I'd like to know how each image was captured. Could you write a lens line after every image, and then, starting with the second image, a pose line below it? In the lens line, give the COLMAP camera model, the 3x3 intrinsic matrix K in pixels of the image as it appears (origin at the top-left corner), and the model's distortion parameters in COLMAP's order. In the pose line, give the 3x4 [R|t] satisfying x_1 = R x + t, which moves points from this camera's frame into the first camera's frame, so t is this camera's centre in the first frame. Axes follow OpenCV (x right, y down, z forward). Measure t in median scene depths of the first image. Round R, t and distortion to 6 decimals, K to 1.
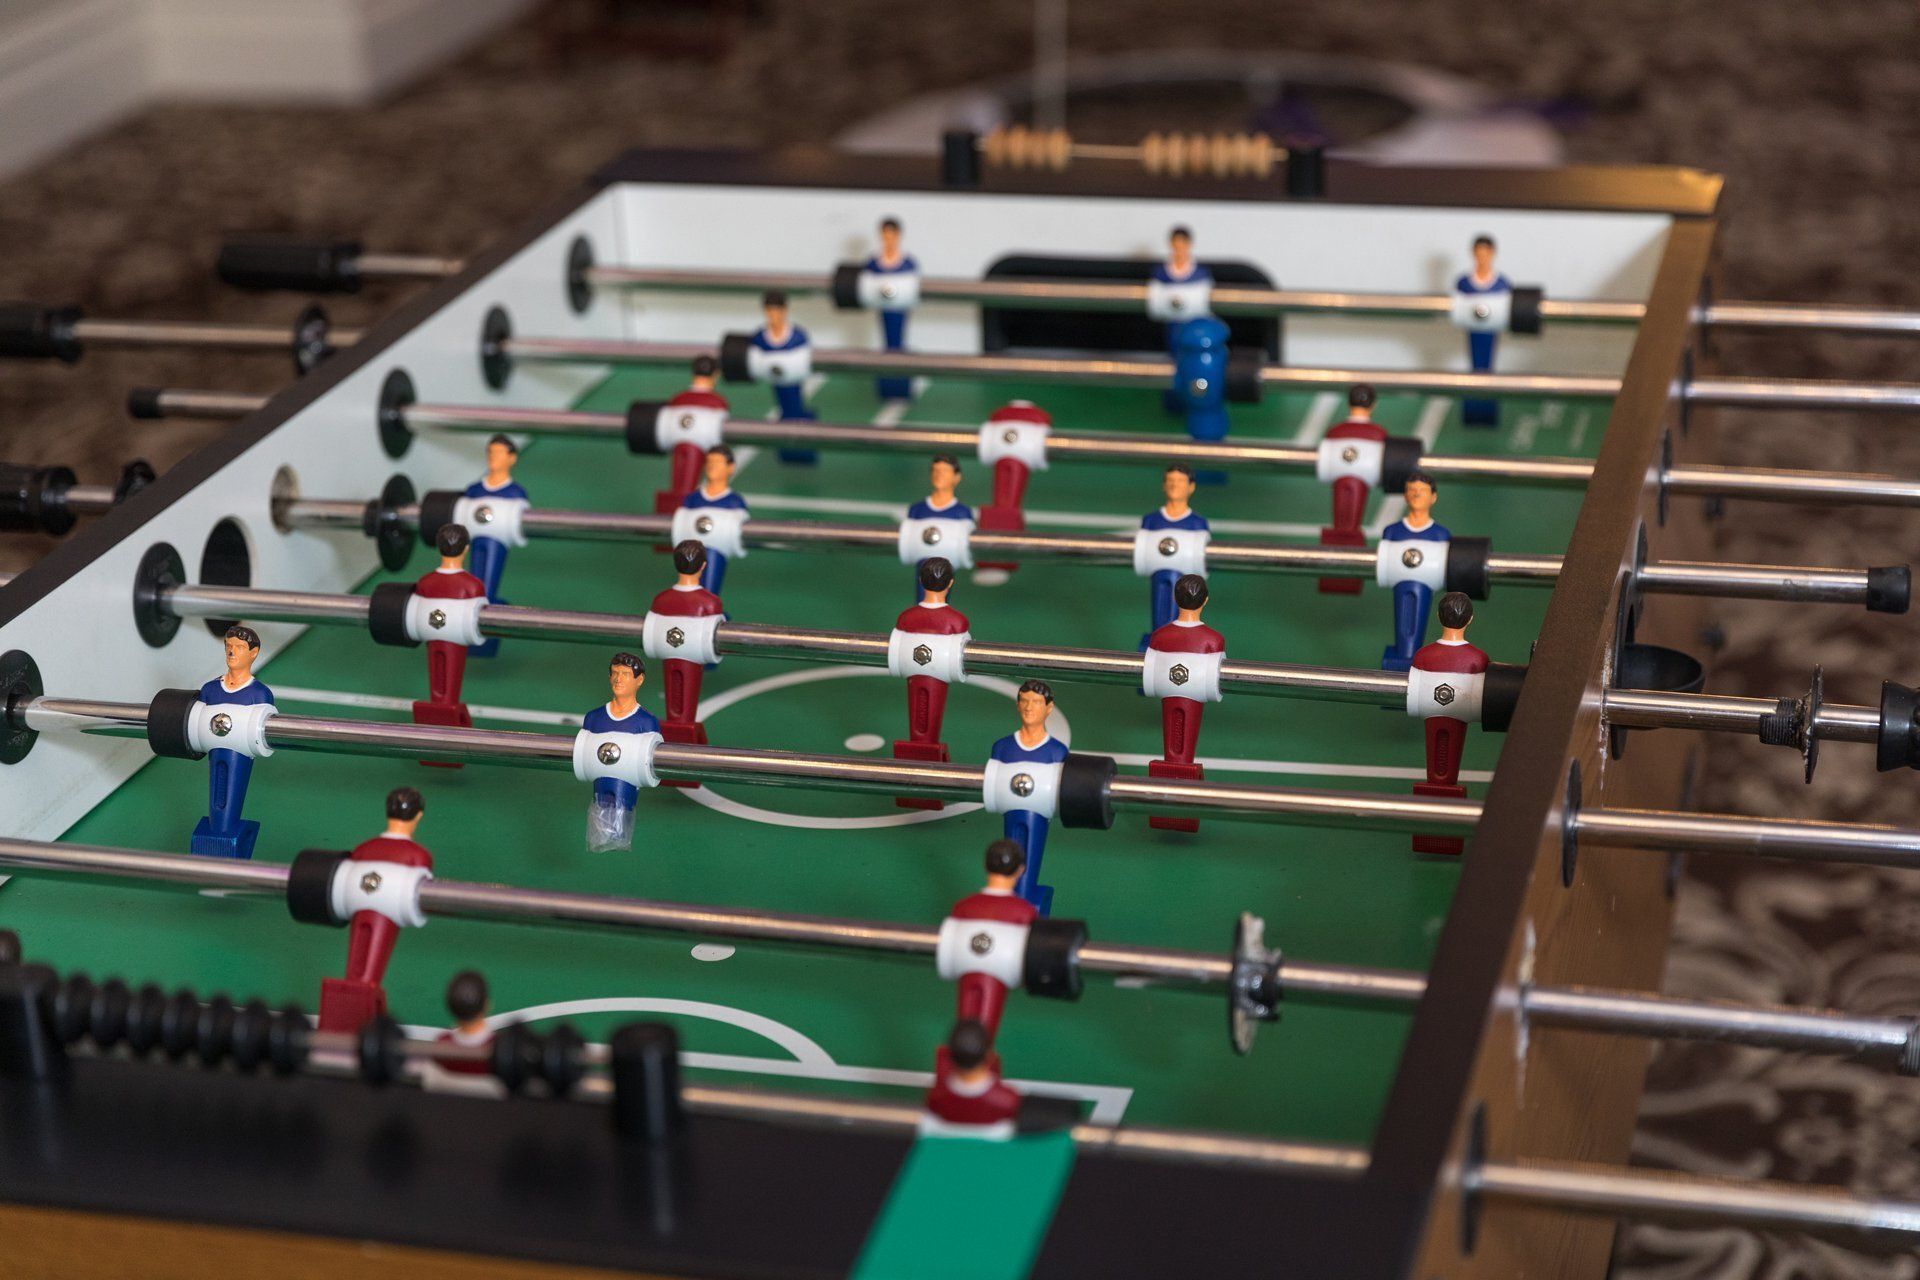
lens RADIAL K [[3585.9, 0, 960.0], [0, 3585.9, 640.0], [0, 0, 1]] dist [-0.040798, -0.025547]
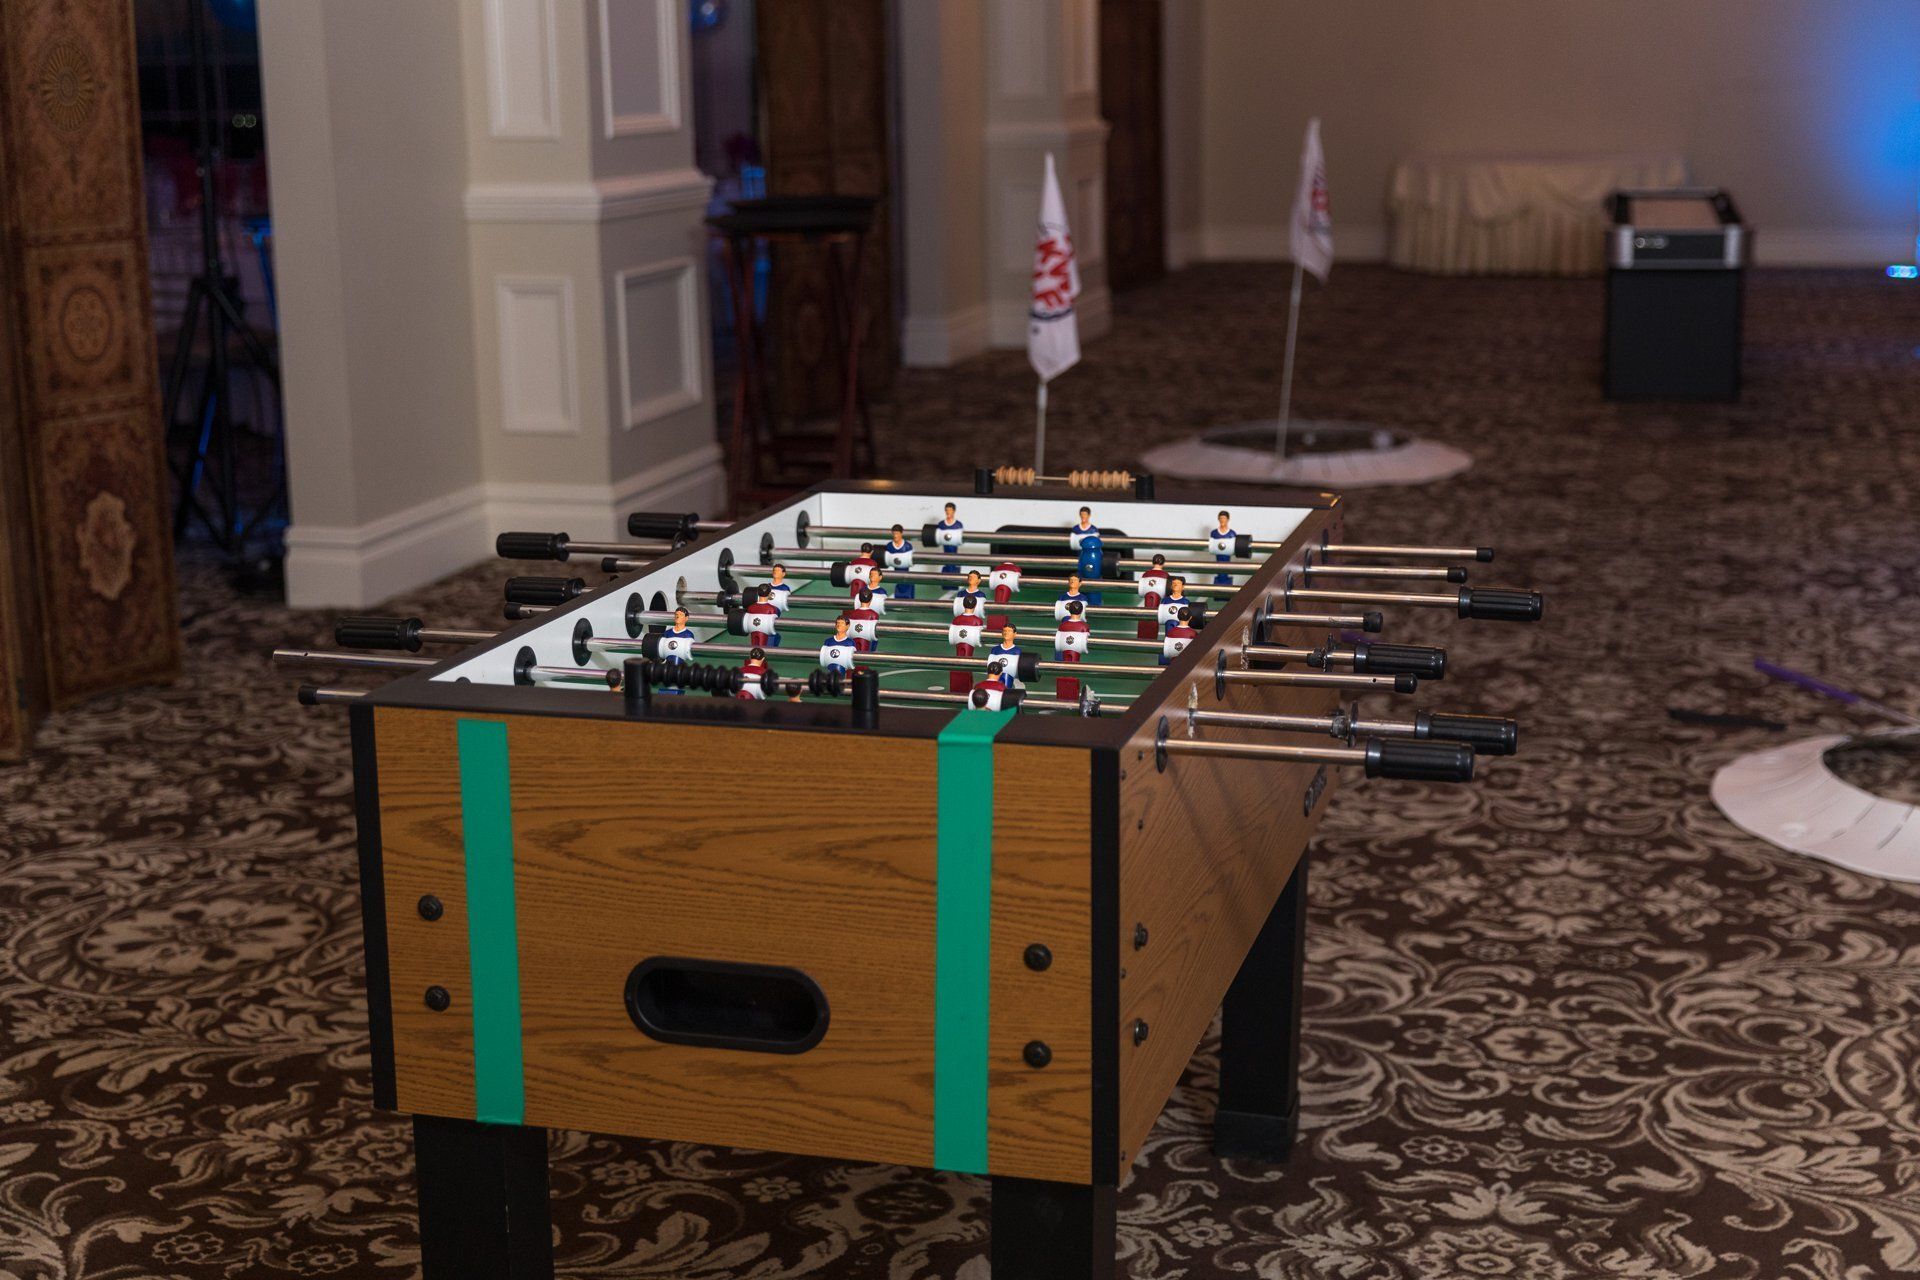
lens RADIAL K [[2697.0, 0, 960.0], [0, 2697.0, 640.0], [0, 0, 1]] dist [0.002851, -0.006422]
pose [[0.999550, 0.028968, -0.007753, 0.001114], [-0.029843, 0.986243, -0.162588, 0.234914], [0.002937, 0.162746, 0.986664, -0.602677]]
